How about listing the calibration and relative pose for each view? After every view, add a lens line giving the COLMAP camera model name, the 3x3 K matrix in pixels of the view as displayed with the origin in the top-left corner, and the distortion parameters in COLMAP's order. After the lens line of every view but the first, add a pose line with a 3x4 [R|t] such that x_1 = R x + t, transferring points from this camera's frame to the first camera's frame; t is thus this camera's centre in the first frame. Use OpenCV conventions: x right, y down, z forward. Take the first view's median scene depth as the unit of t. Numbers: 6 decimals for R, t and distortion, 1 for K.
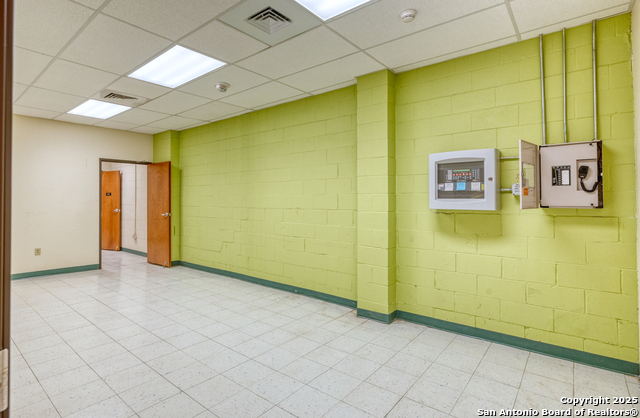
lens RADIAL K [[325.7, 0, 320.0], [0, 325.7, 209.0], [0, 0, 1]] dist [-0.015921, 0.000070]
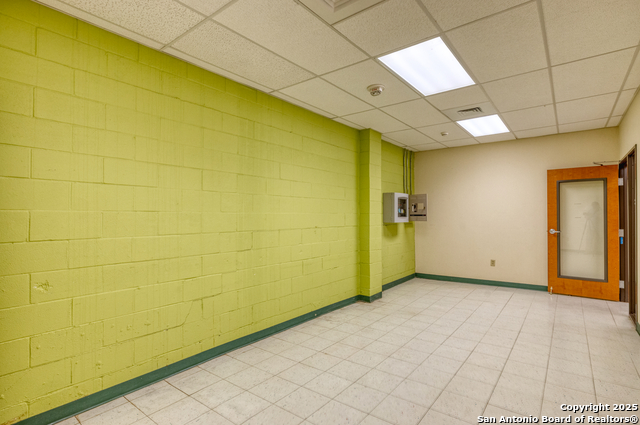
lens RADIAL K [[321.8, 0, 321.1], [0, 321.8, 228.1], [0, 0, 1]] dist [0.001572, 0.000267]
pose [[-0.020819, -0.036508, 0.999116, -1.114318], [0.031660, 0.998808, 0.037157, -0.038064], [-0.999282, 0.032405, -0.019638, 1.107511]]
